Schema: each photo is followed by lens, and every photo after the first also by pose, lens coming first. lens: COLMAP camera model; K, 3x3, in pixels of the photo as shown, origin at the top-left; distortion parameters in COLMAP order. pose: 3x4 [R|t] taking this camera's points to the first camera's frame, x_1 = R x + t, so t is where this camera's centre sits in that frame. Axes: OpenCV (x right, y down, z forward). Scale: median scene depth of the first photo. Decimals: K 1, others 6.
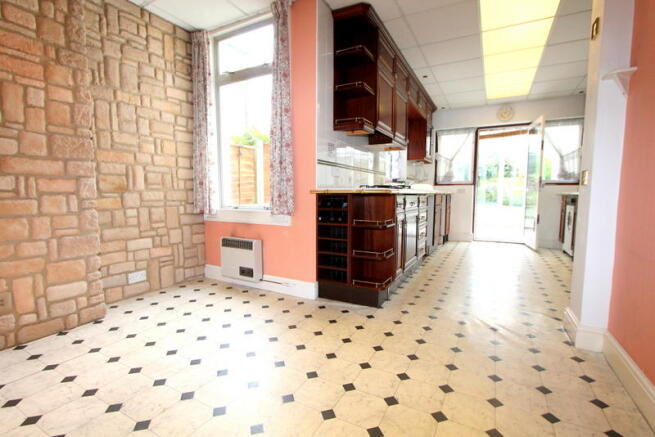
lens RADIAL K [[307.5, 0, 332.0], [0, 307.5, 221.9], [0, 0, 1]] dist [0.000386, -0.000159]
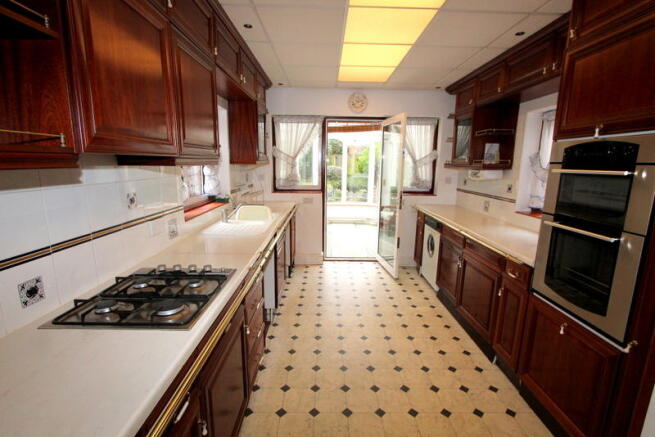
lens RADIAL K [[307.5, 0, 329.1], [0, 307.5, 216.3], [0, 0, 1]] dist [0.000386, -0.000159]
pose [[0.876854, -0.077104, 0.474534, 0.109283], [0.031259, 0.994110, 0.103767, -0.143939], [-0.479740, -0.076155, 0.874100, 0.326262]]
